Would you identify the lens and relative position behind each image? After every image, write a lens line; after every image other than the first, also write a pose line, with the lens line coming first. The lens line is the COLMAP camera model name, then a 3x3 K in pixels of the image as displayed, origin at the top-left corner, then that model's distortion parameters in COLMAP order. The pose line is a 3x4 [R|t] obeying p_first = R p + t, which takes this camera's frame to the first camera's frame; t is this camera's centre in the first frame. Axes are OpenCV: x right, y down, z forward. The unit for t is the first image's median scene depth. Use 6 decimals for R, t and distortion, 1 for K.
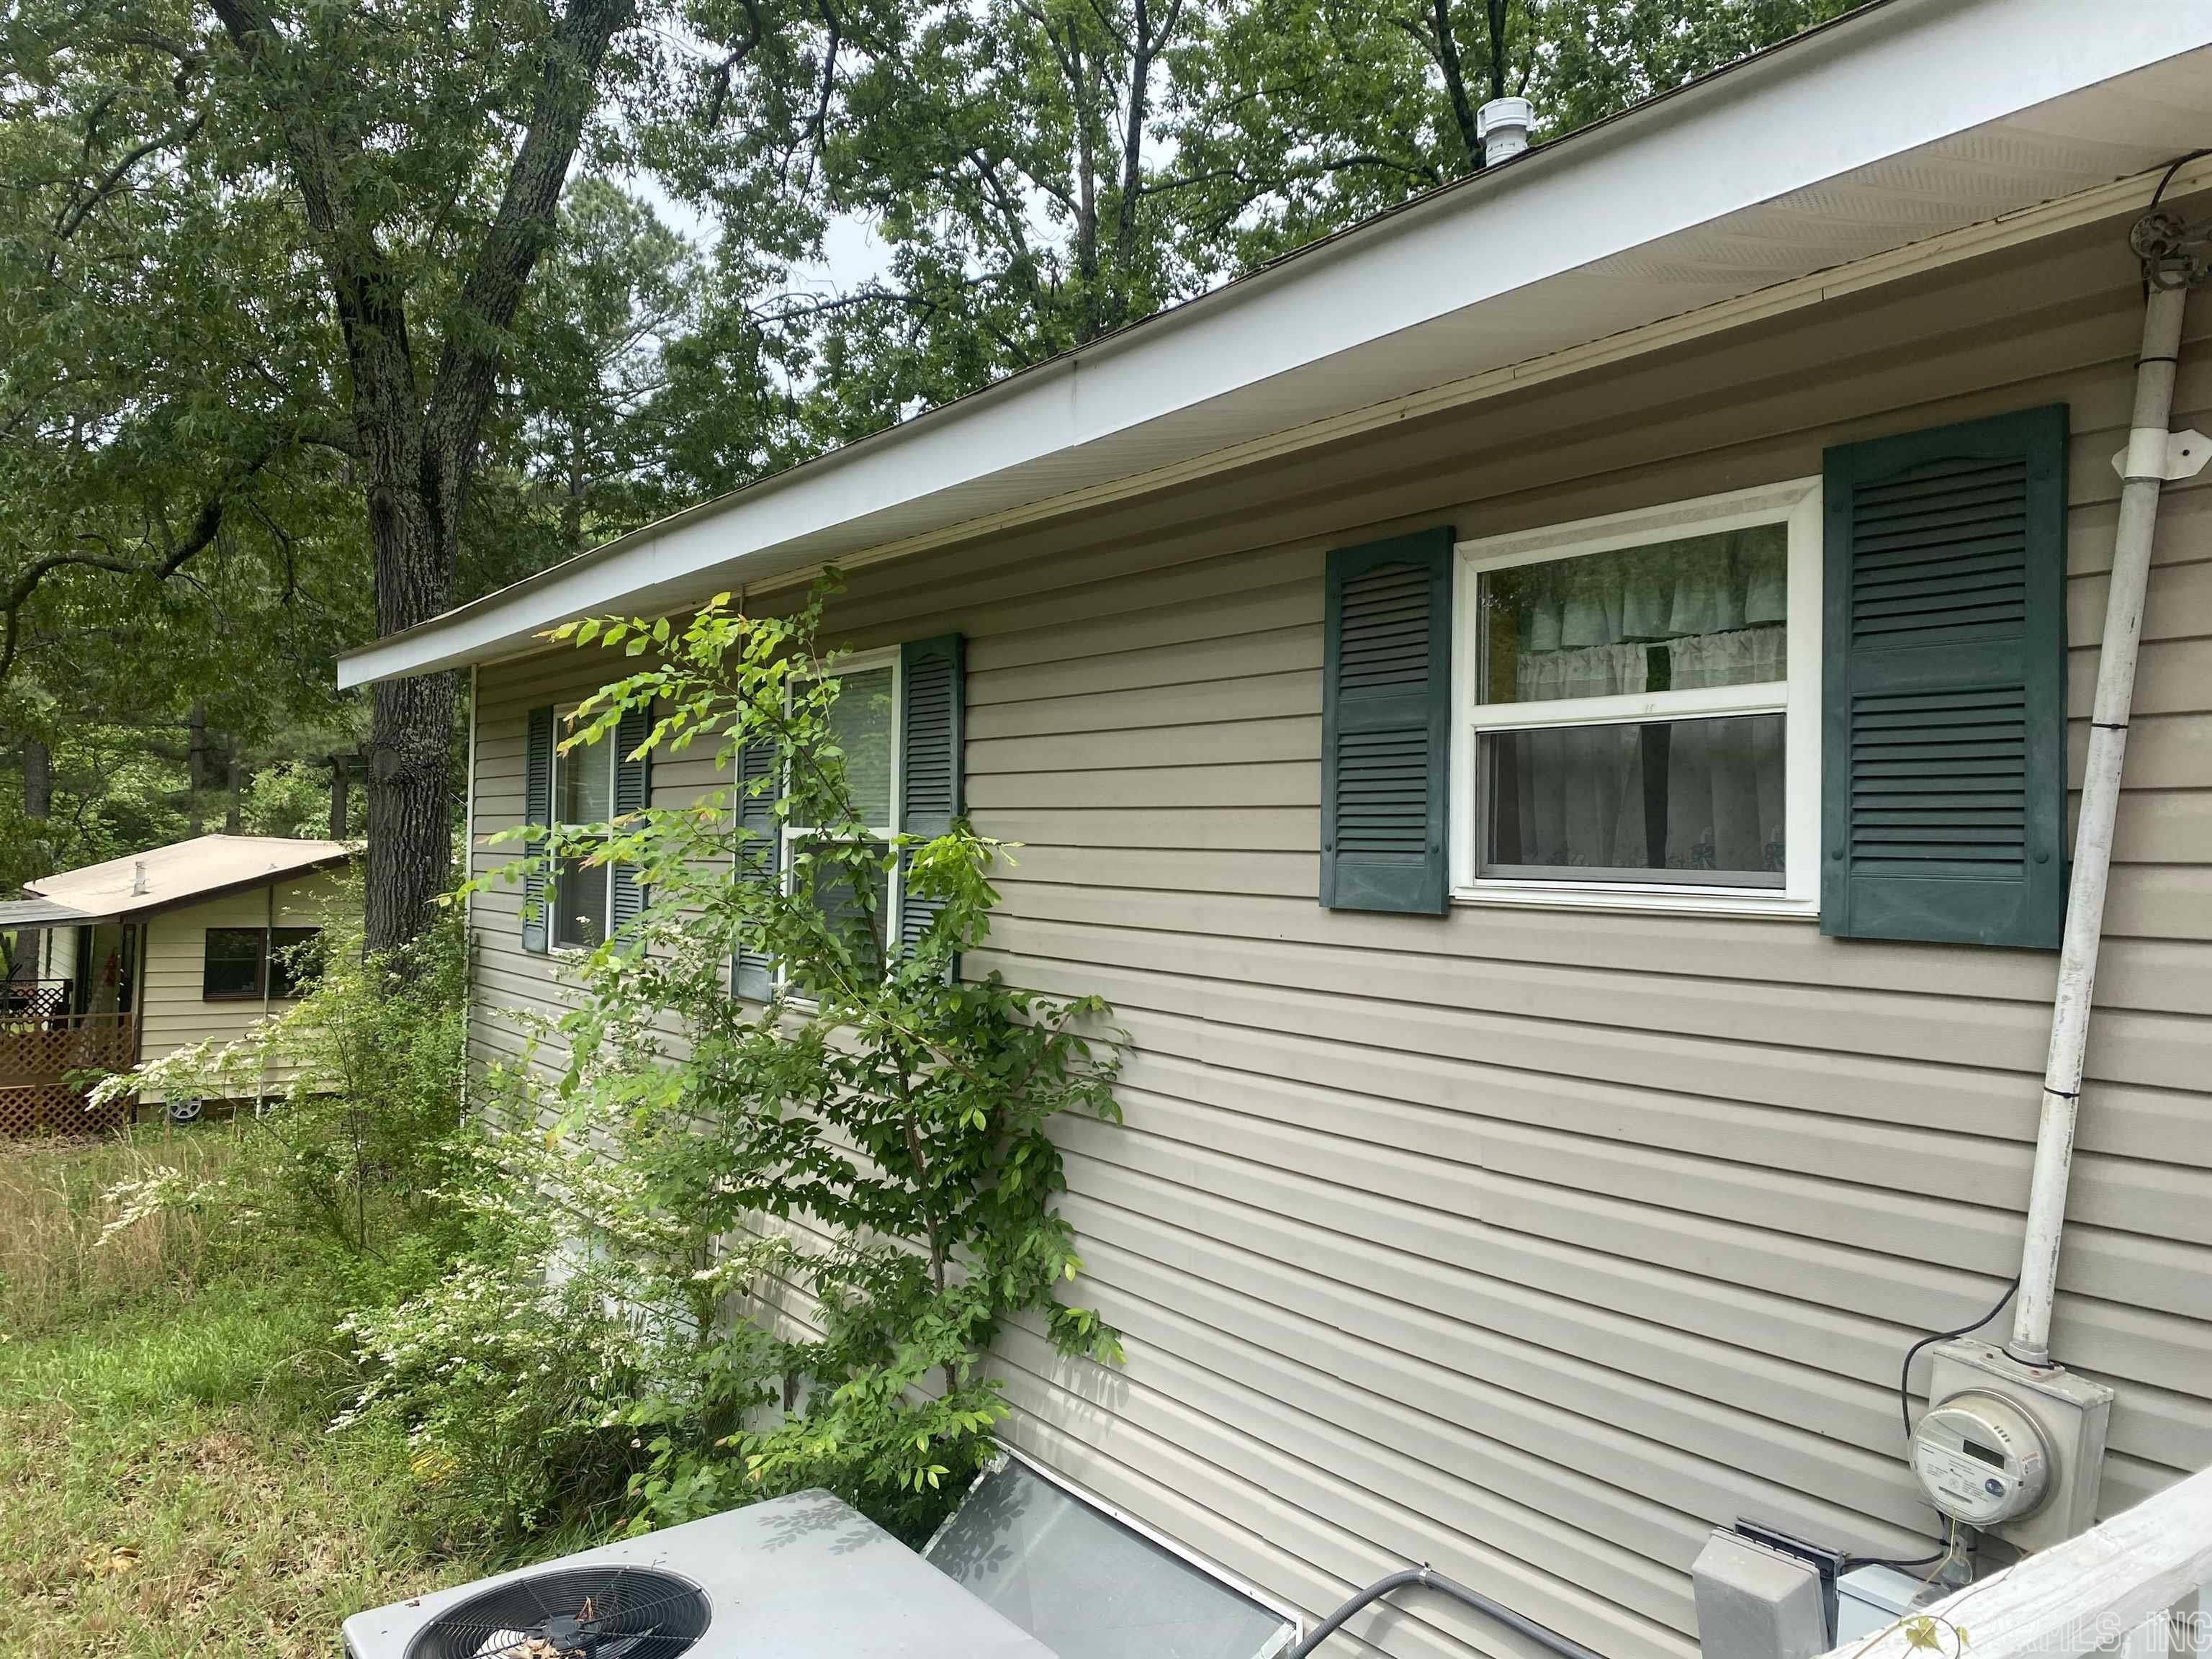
lens RADIAL K [[1687.2, 0, 1099.3], [0, 1687.2, 815.4], [0, 0, 1]] dist [0.022708, -0.013293]
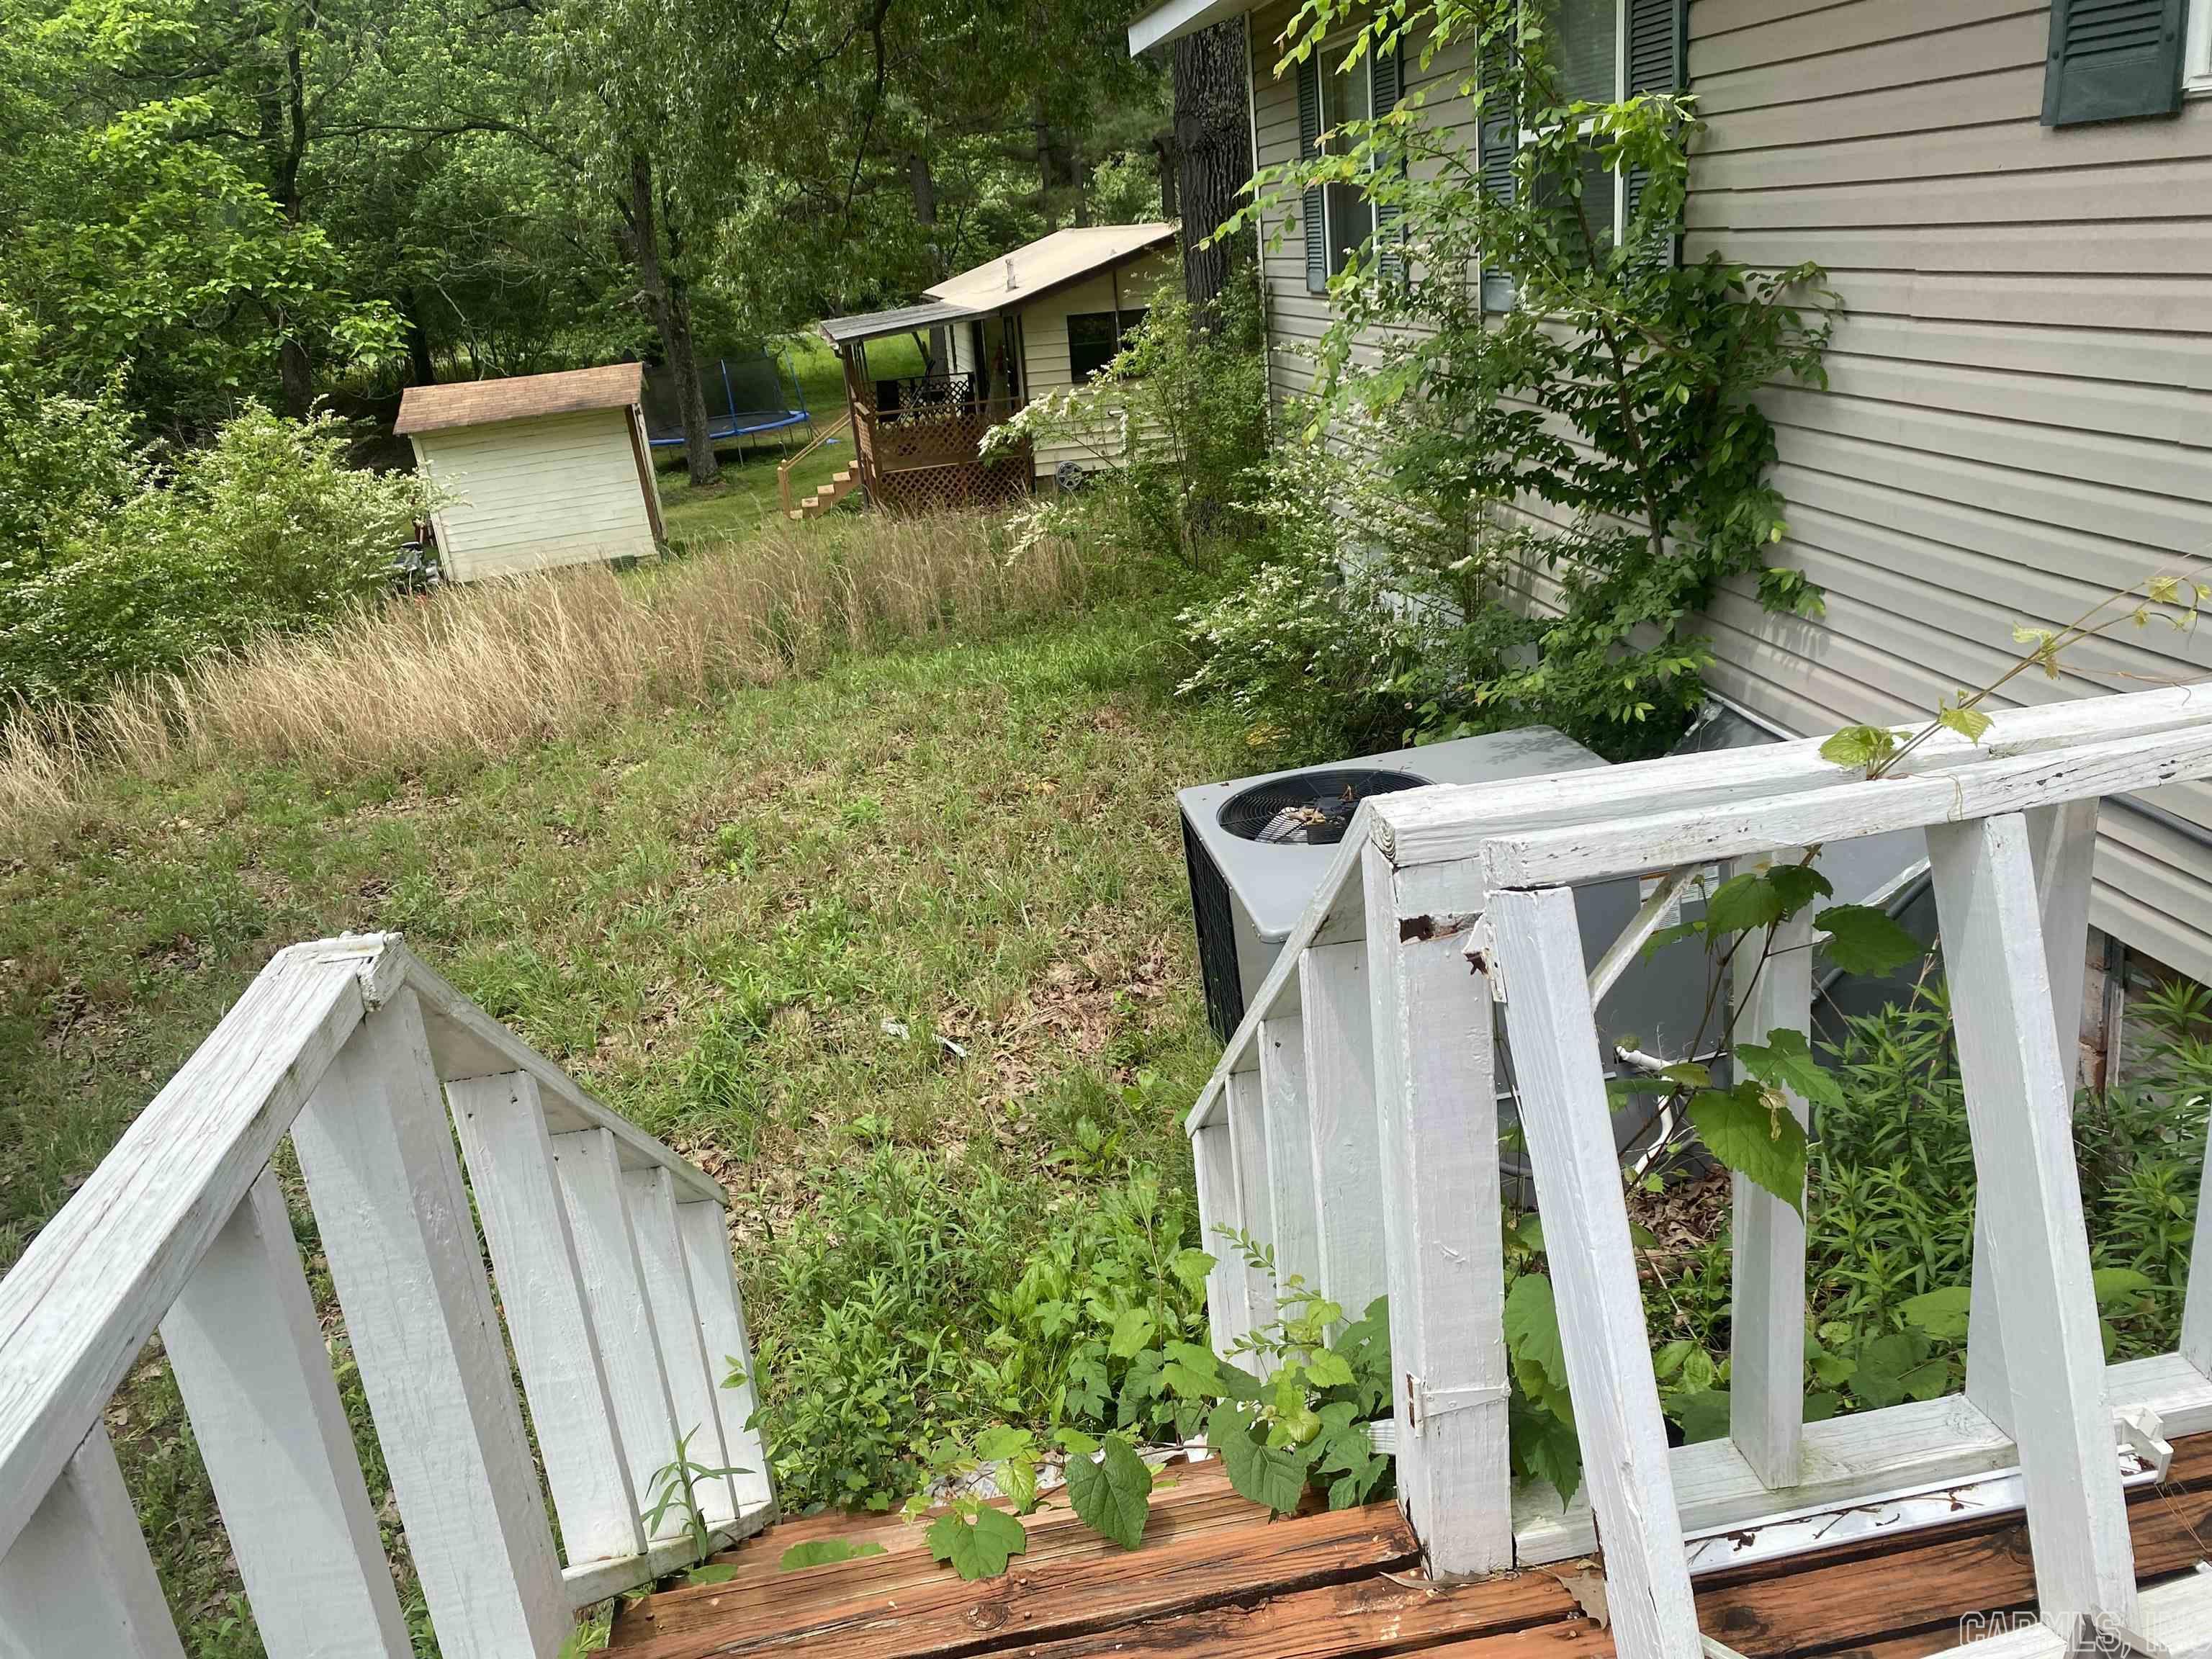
lens RADIAL K [[1687.2, 0, 1117.7], [0, 1687.2, 795.7], [0, 0, 1]] dist [0.022708, -0.013293]
pose [[0.892220, 0.045809, -0.449271, 0.081854], [0.114948, 0.939039, 0.324026, 0.027204], [0.436726, -0.340745, 0.832564, -0.095284]]
